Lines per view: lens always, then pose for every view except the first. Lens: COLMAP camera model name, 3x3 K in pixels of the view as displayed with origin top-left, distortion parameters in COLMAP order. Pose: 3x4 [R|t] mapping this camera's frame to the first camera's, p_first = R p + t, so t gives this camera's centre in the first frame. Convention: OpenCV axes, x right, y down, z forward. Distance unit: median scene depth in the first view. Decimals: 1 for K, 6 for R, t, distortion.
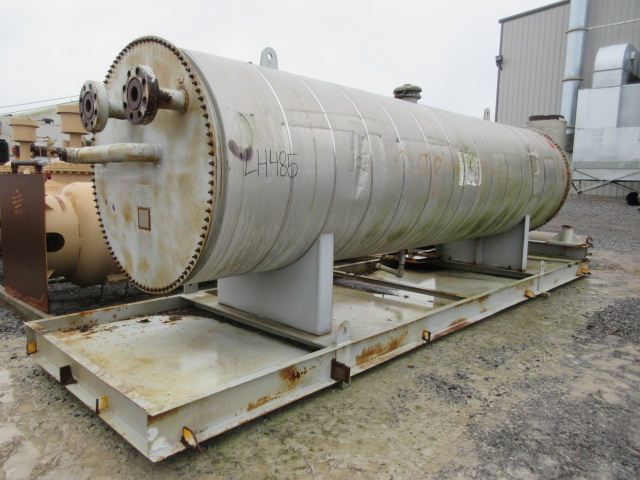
lens RADIAL K [[475.7, 0, 320.1], [0, 475.7, 242.7], [0, 0, 1]] dist [0.017576, -0.001238]
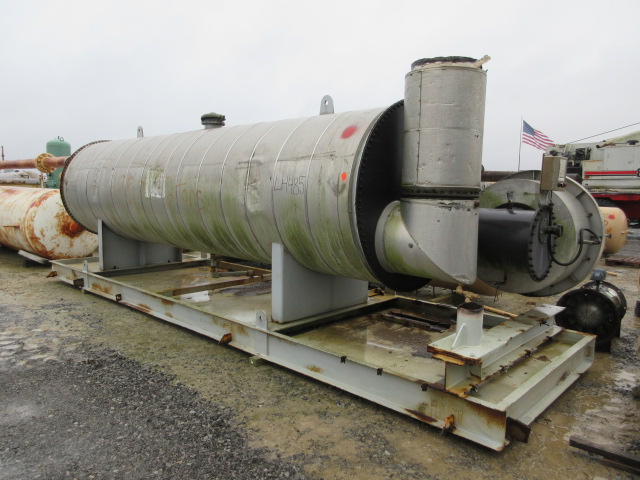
lens RADIAL K [[475.7, 0, 320.1], [0, 475.7, 242.7], [0, 0, 1]] dist [0.017576, -0.001238]
pose [[0.008877, 0.089166, -0.995977, 2.113452], [-0.145277, 0.985564, 0.086939, -0.240074], [0.989351, 0.143921, 0.021703, 1.953917]]
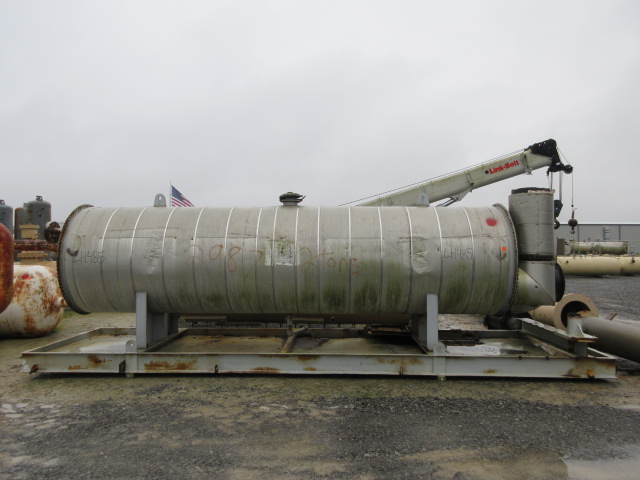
lens RADIAL K [[475.7, 0, 320.1], [0, 475.7, 242.7], [0, 0, 1]] dist [0.017576, -0.001238]
pose [[0.666773, -0.039860, -0.744195, 1.921918], [-0.083689, 0.988248, -0.127914, -0.031544], [0.740547, 0.147570, 0.655601, 0.278301]]
